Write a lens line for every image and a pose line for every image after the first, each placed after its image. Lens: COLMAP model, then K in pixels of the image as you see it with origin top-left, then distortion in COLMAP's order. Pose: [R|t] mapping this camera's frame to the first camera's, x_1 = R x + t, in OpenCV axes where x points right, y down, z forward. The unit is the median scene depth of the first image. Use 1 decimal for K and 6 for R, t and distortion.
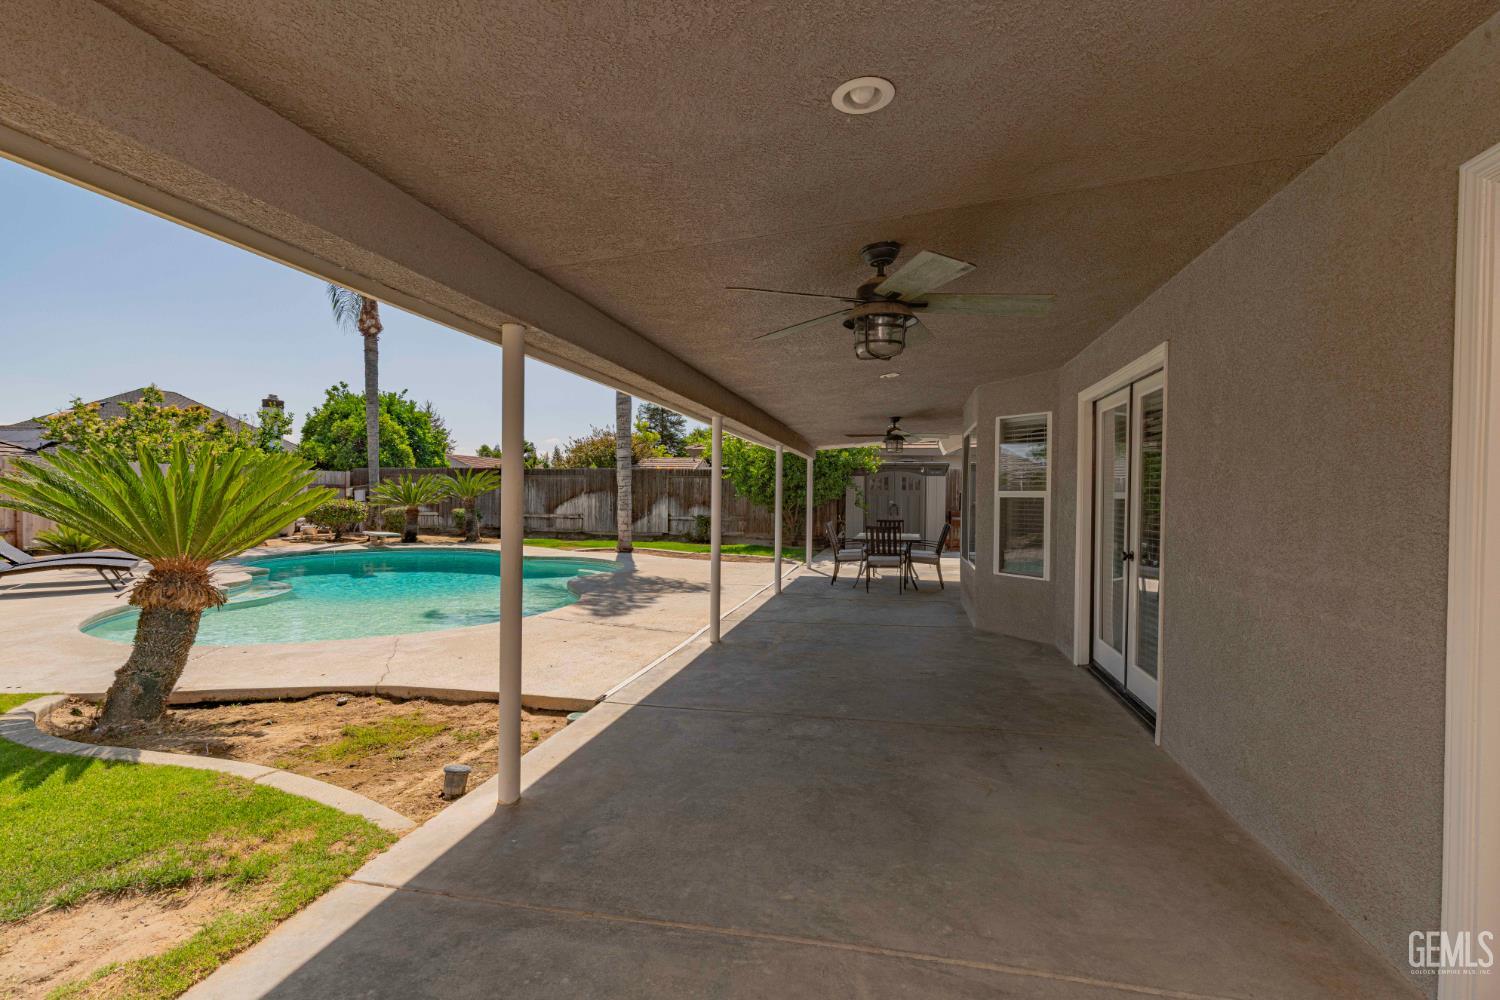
lens RADIAL K [[668.3, 0, 752.3], [0, 668.3, 503.4], [0, 0, 1]] dist [0.001105, 0.000130]
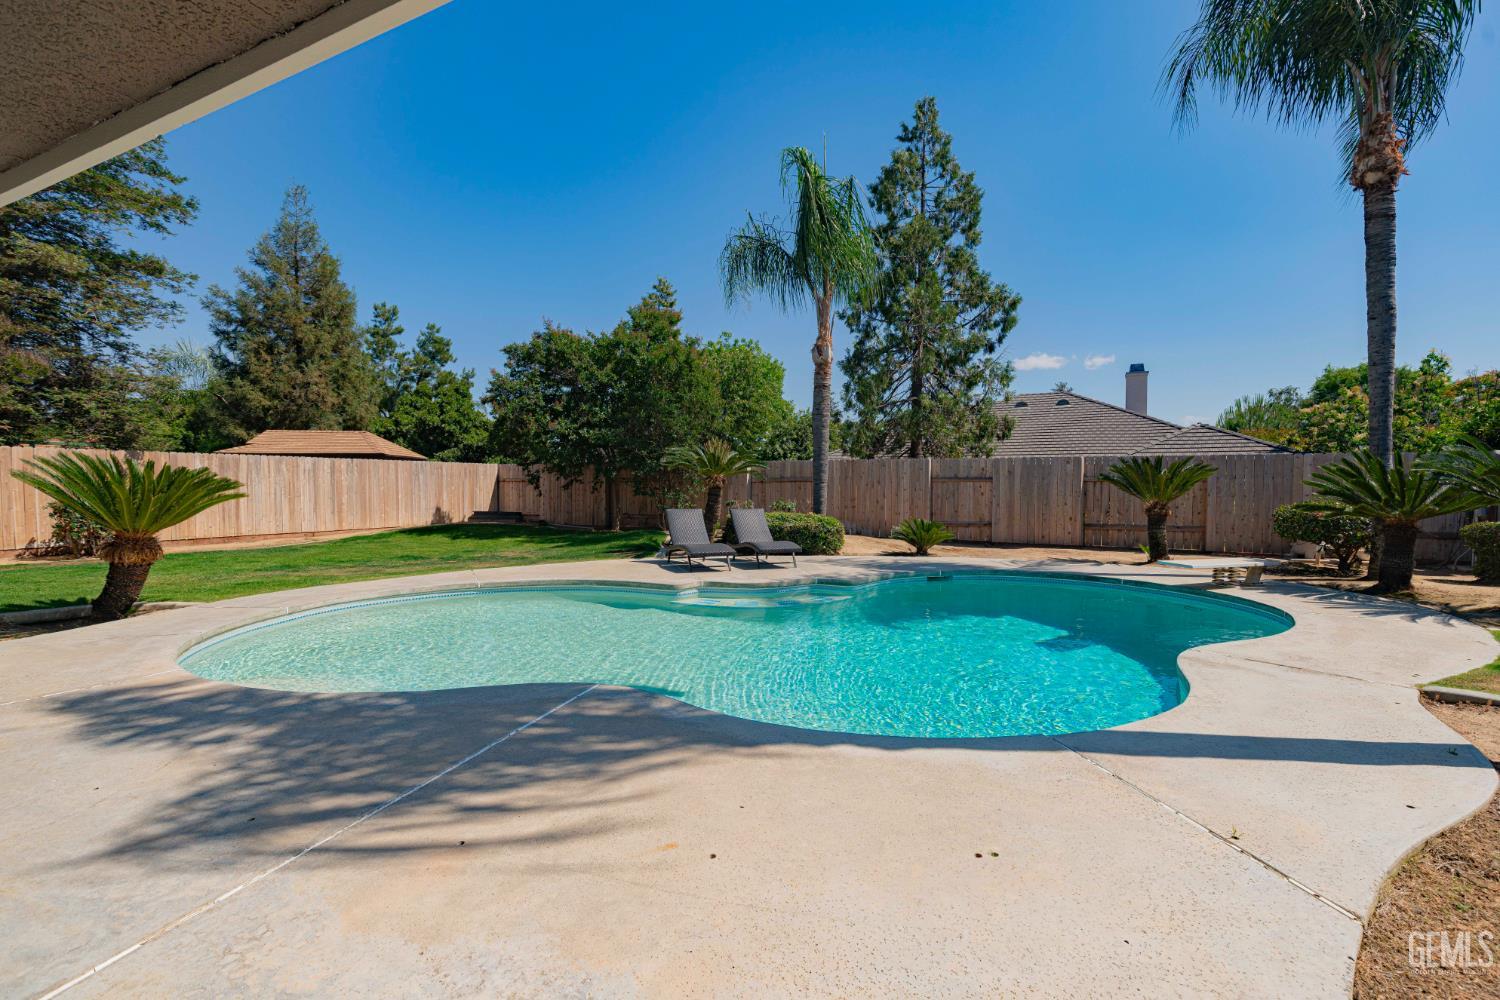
lens RADIAL K [[668.3, 0, 752.3], [0, 668.3, 503.4], [0, 0, 1]] dist [0.001105, 0.000130]
pose [[-0.240051, 0.015318, -0.970639, 0.063007], [-0.020152, 0.999581, 0.020759, -0.005963], [0.970551, 0.024544, -0.239642, 0.617820]]
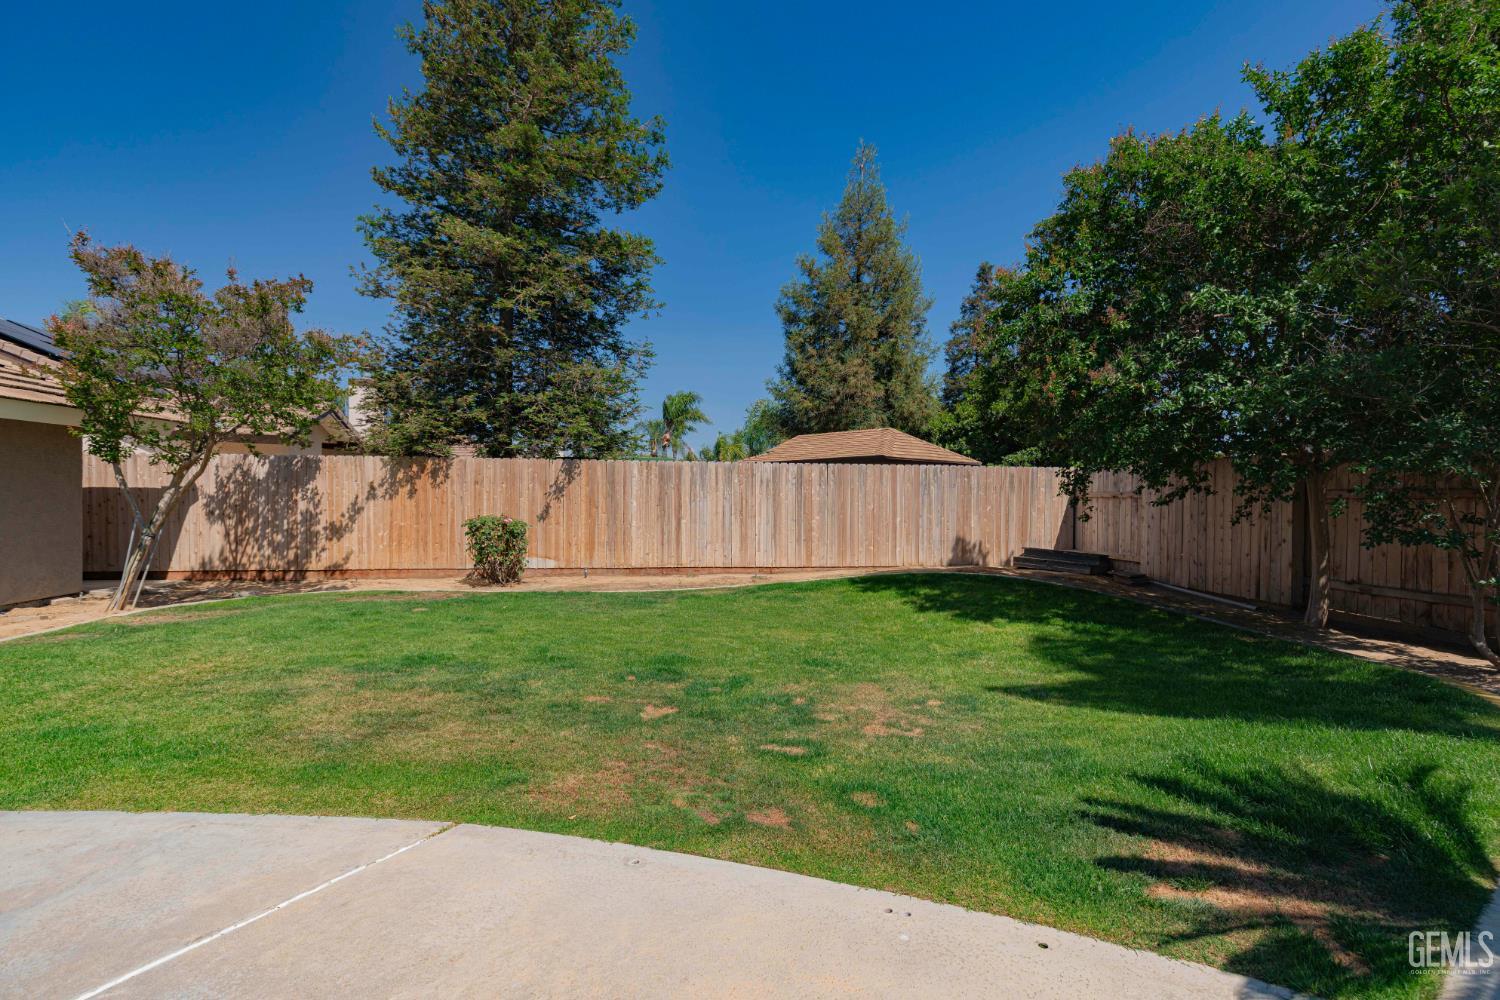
lens RADIAL K [[668.3, 0, 752.3], [0, 668.3, 503.4], [0, 0, 1]] dist [0.001105, 0.000130]
pose [[-0.933675, -0.016249, -0.357753, -0.403337], [-0.024810, 0.999505, 0.019353, -0.010065], [0.357261, 0.026945, -0.933616, 0.426970]]
